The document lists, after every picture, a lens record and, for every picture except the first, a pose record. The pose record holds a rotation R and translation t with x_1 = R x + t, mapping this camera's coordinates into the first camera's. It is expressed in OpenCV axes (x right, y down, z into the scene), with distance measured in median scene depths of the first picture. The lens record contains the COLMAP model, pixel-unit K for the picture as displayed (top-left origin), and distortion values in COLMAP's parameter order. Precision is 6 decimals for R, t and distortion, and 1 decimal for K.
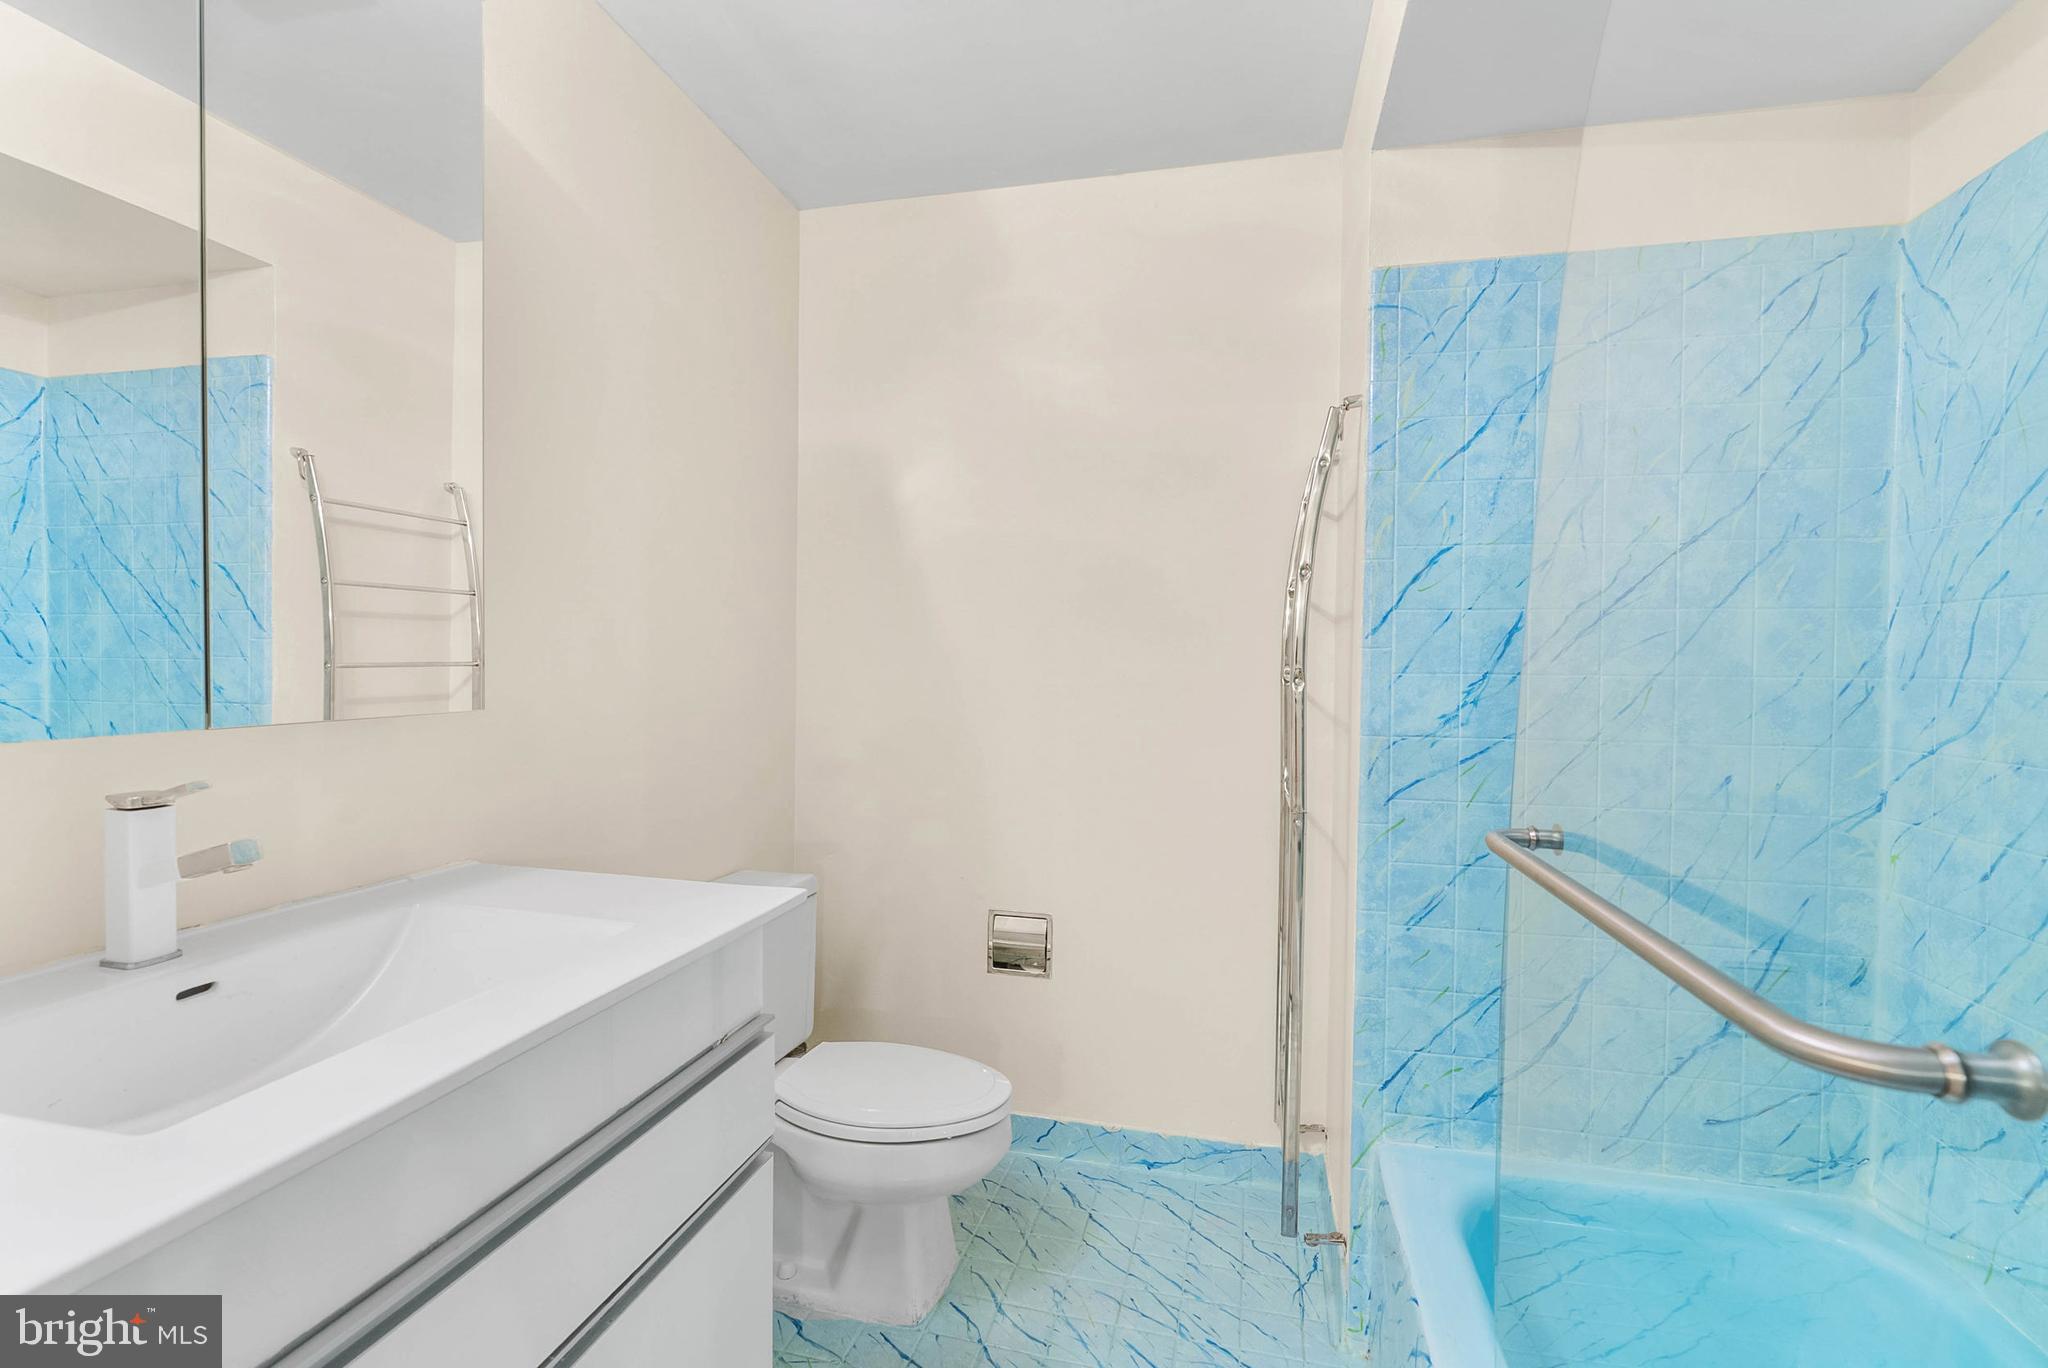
lens RADIAL K [[933.2, 0, 1020.5], [0, 933.2, 677.3], [0, 0, 1]] dist [-0.009839, 0.002621]
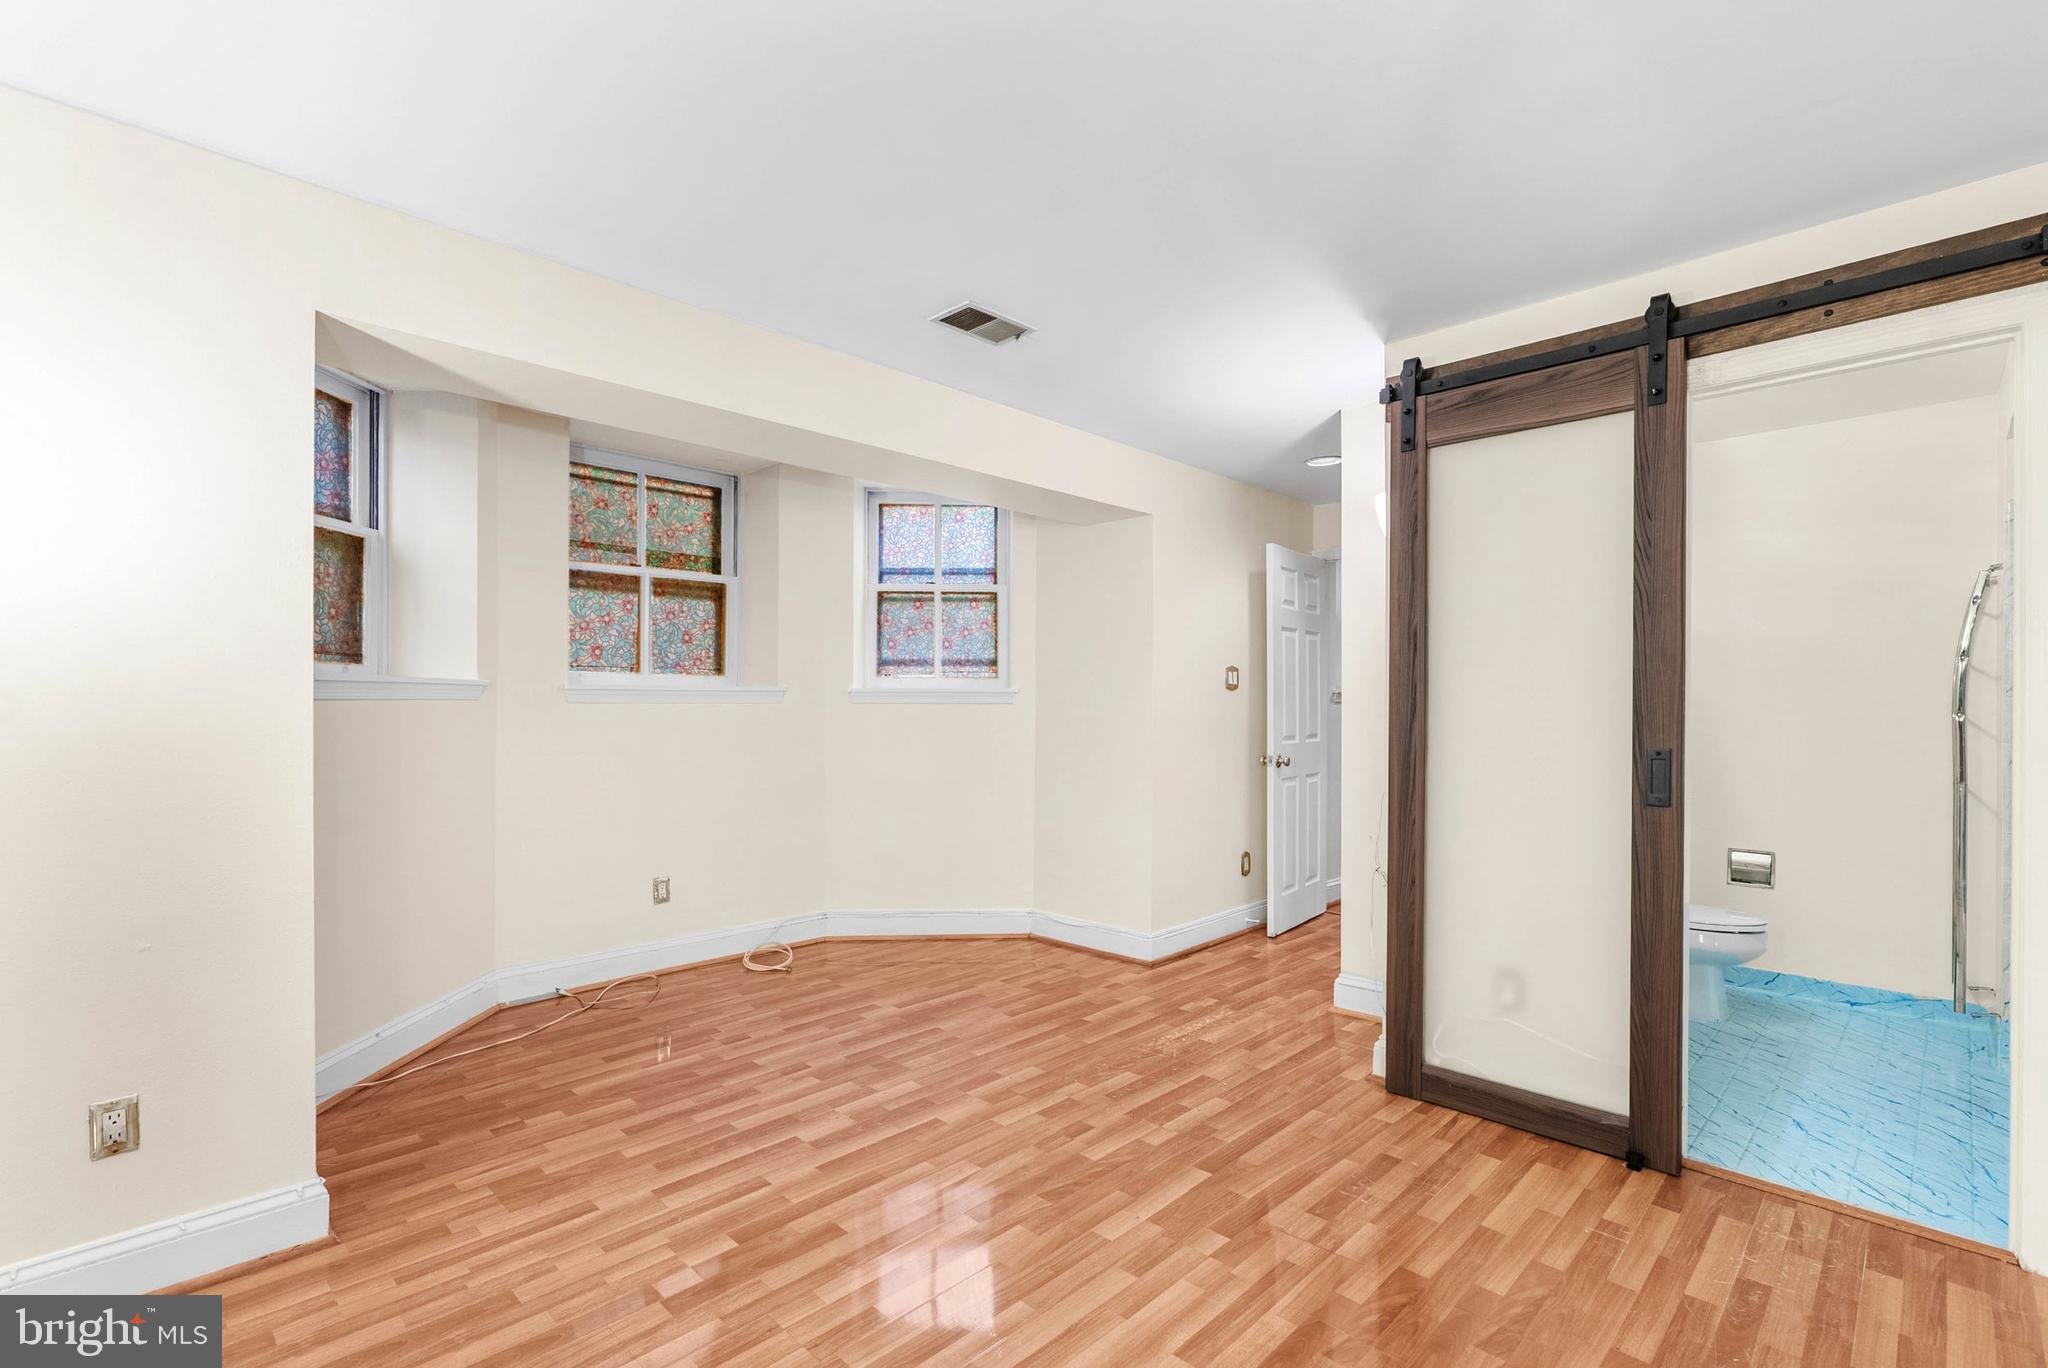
lens RADIAL K [[933.2, 0, 1034.4], [0, 933.2, 696.7], [0, 0, 1]] dist [-0.009839, 0.002621]
pose [[0.863266, -0.006979, -0.504701, -0.287753], [-0.006626, 0.999662, -0.025156, 0.023159], [0.504706, 0.025060, 0.862928, -1.203172]]
